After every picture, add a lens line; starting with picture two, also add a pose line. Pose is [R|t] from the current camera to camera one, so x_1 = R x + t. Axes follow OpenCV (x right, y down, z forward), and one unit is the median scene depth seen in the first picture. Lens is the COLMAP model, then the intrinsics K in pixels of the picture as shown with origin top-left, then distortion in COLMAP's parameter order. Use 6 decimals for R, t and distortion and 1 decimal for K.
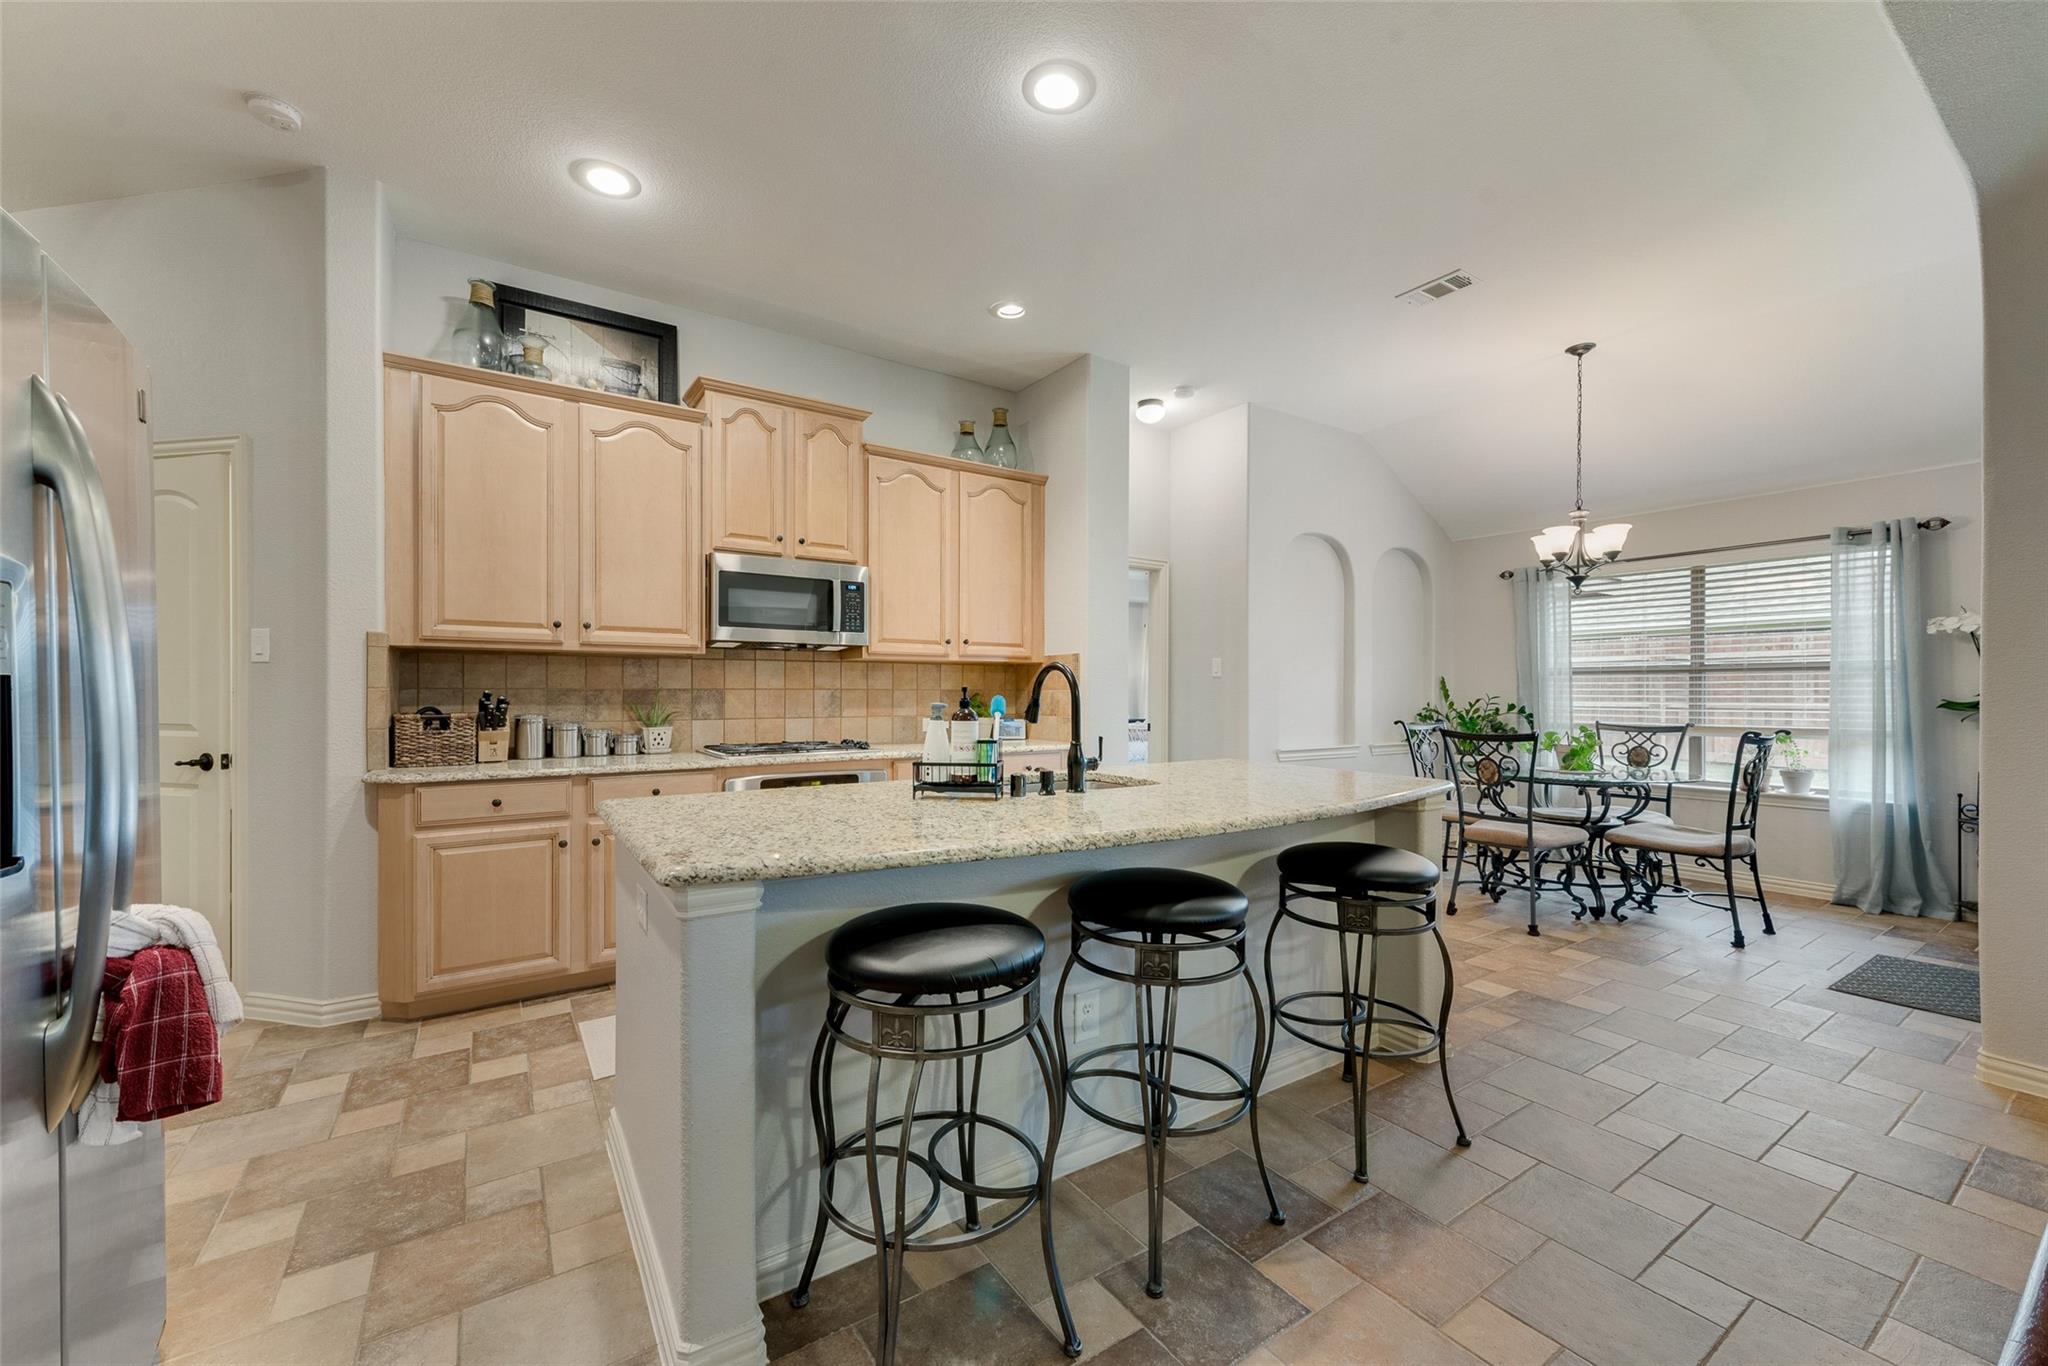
lens RADIAL K [[806.5, 0, 1025.4], [0, 806.5, 692.9], [0, 0, 1]] dist [0.000523, -0.000039]
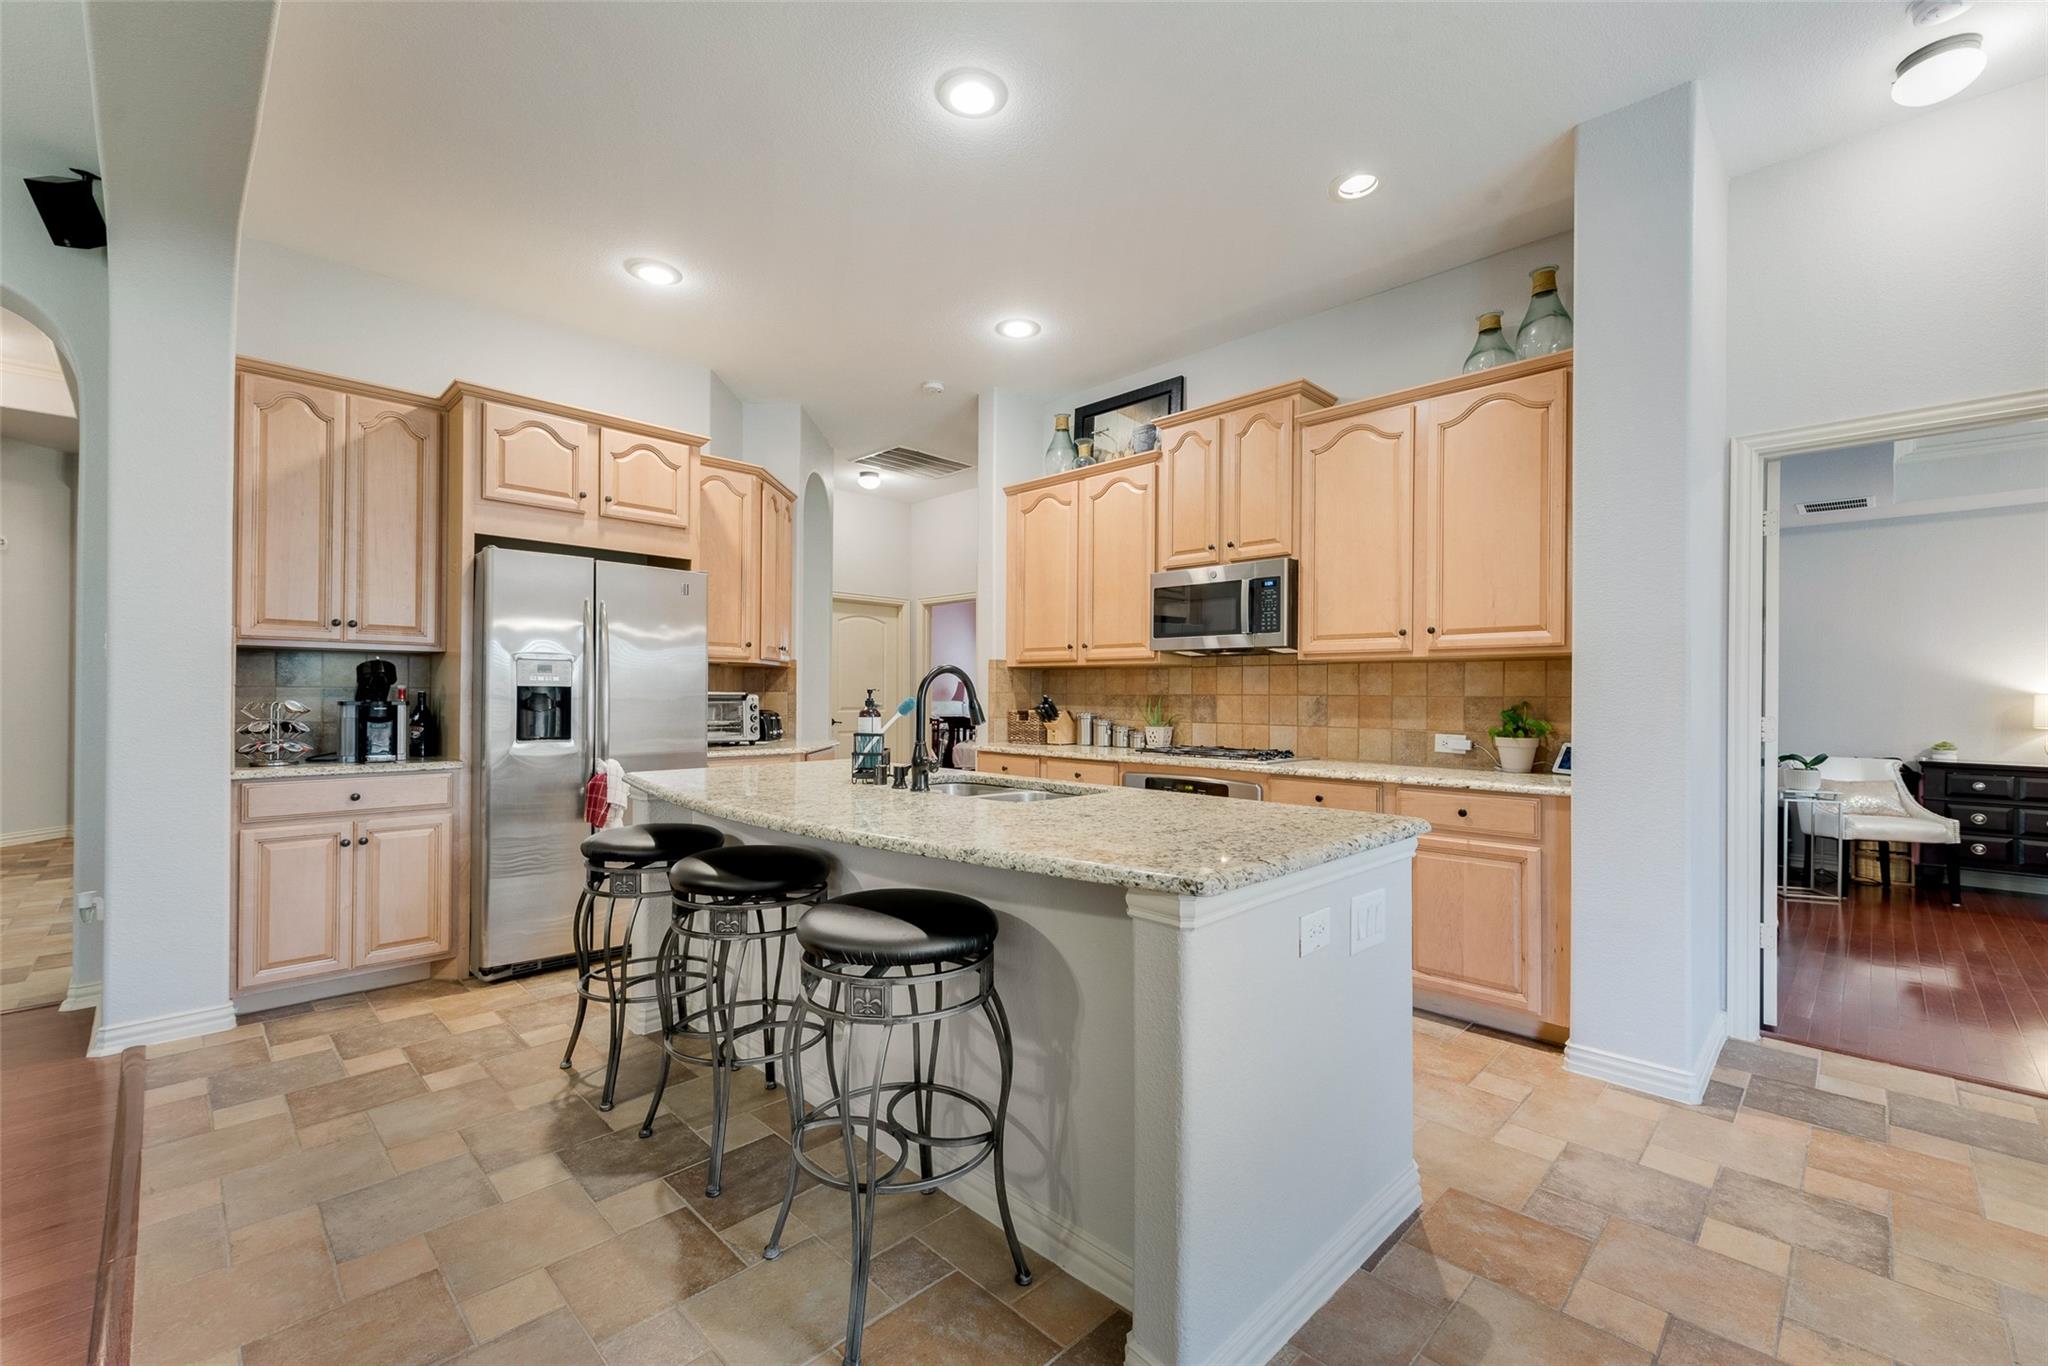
lens RADIAL K [[828.8, 0, 1021.4], [0, 828.8, 691.7], [0, 0, 1]] dist [0.019020, 0.000062]
pose [[0.198304, -0.003703, -0.980134, 0.645074], [-0.010227, 0.999931, -0.005847, 0.000394], [0.980087, 0.011184, 0.198252, 0.532579]]
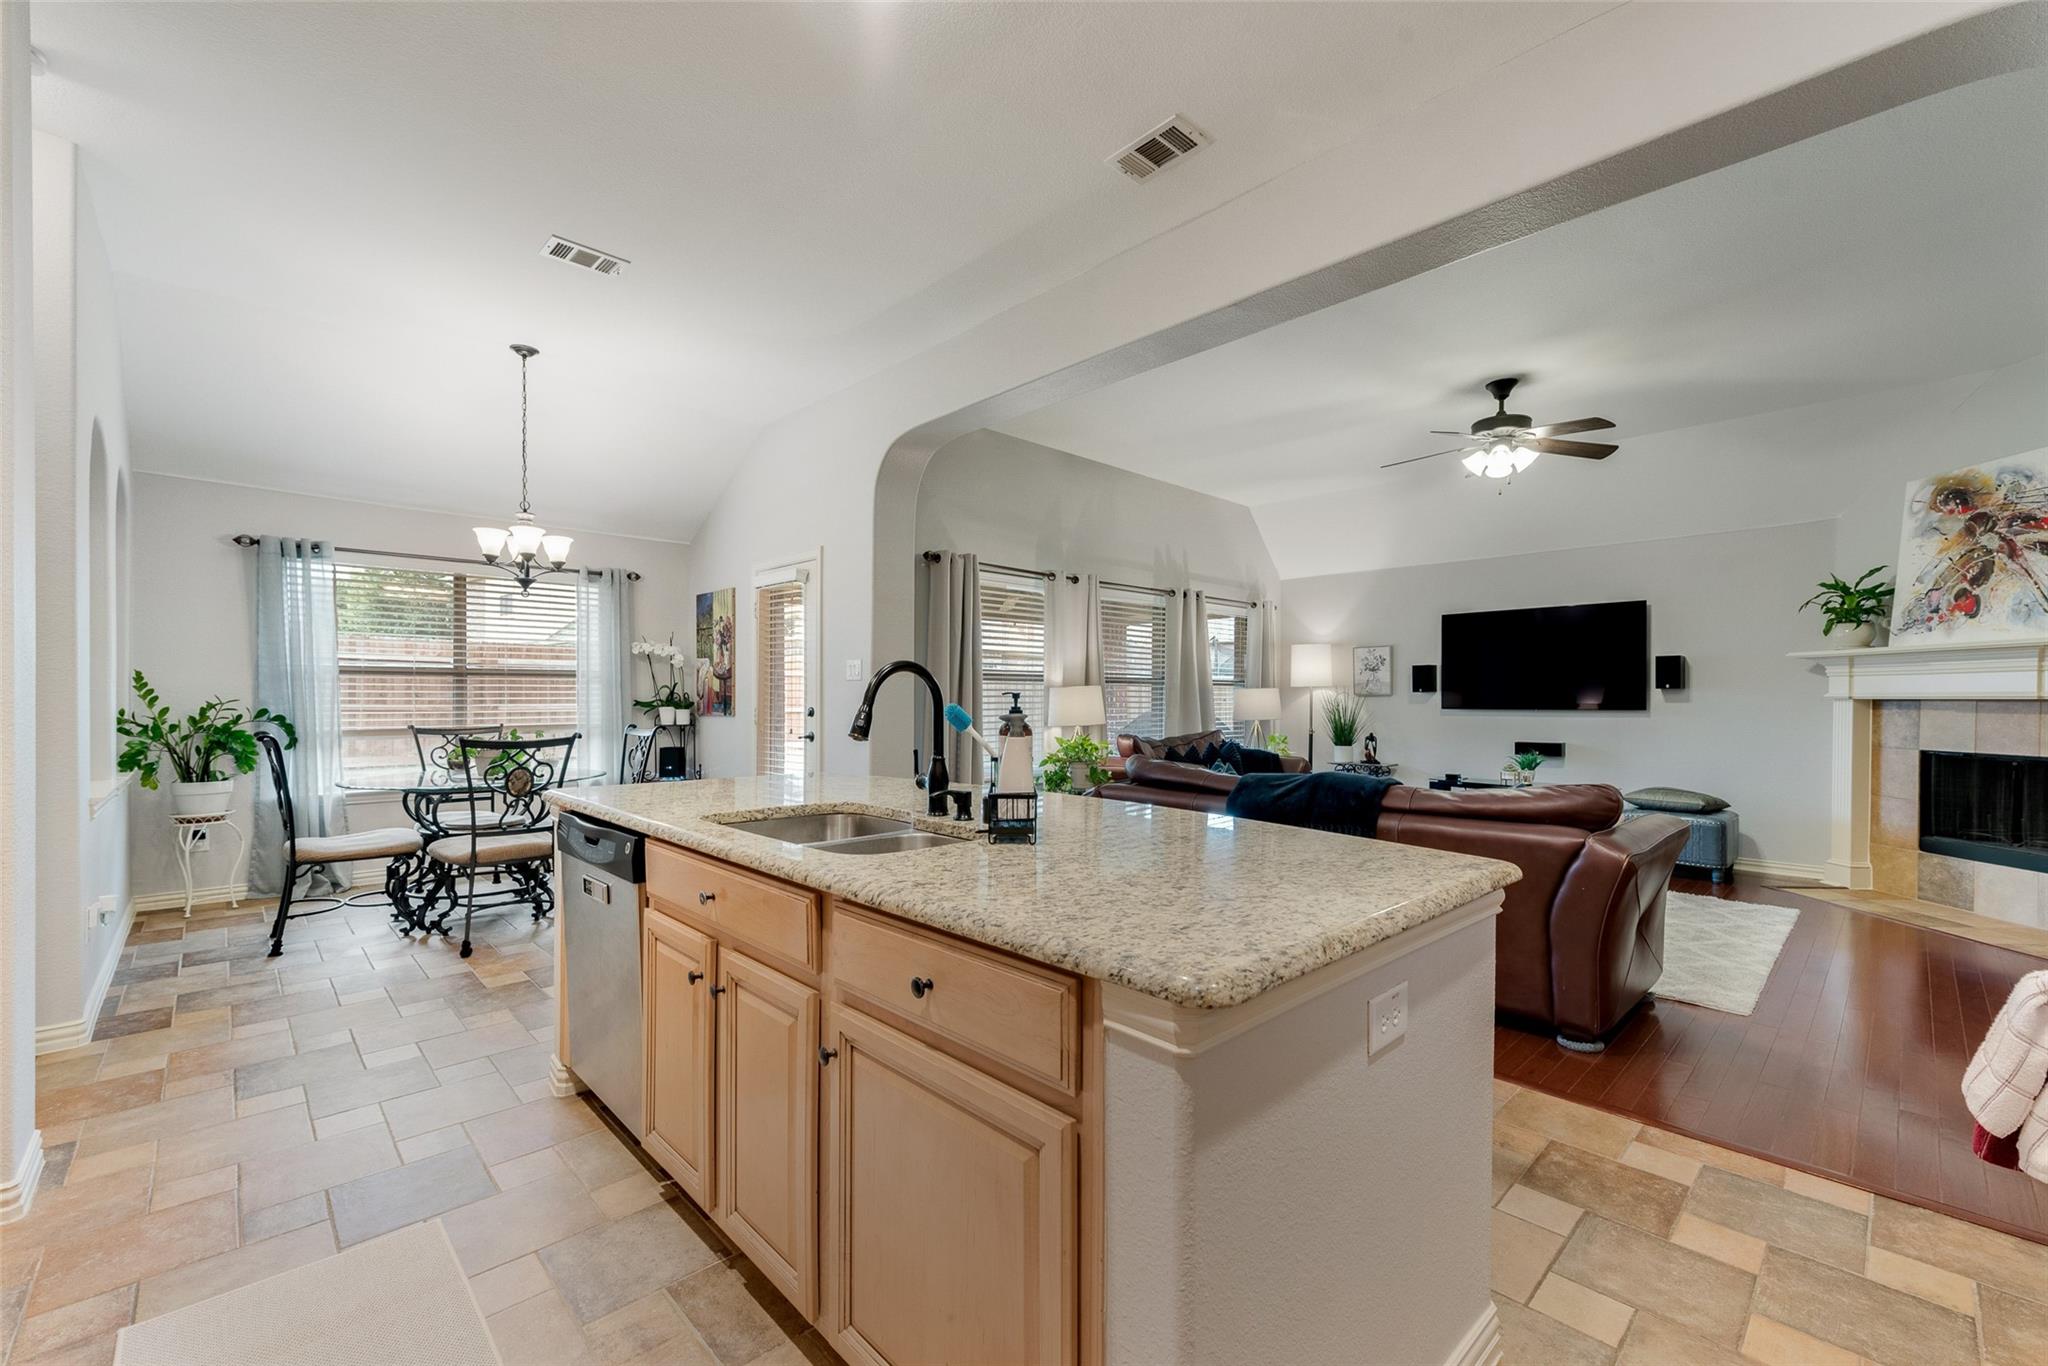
lens RADIAL K [[828.8, 0, 1021.4], [0, 828.8, 691.7], [0, 0, 1]] dist [0.019020, 0.000062]
pose [[-0.167520, 0.001834, 0.985867, -0.471359], [-0.000134, 0.999998, -0.001883, -0.003258], [-0.985869, -0.000448, -0.167519, 0.615643]]
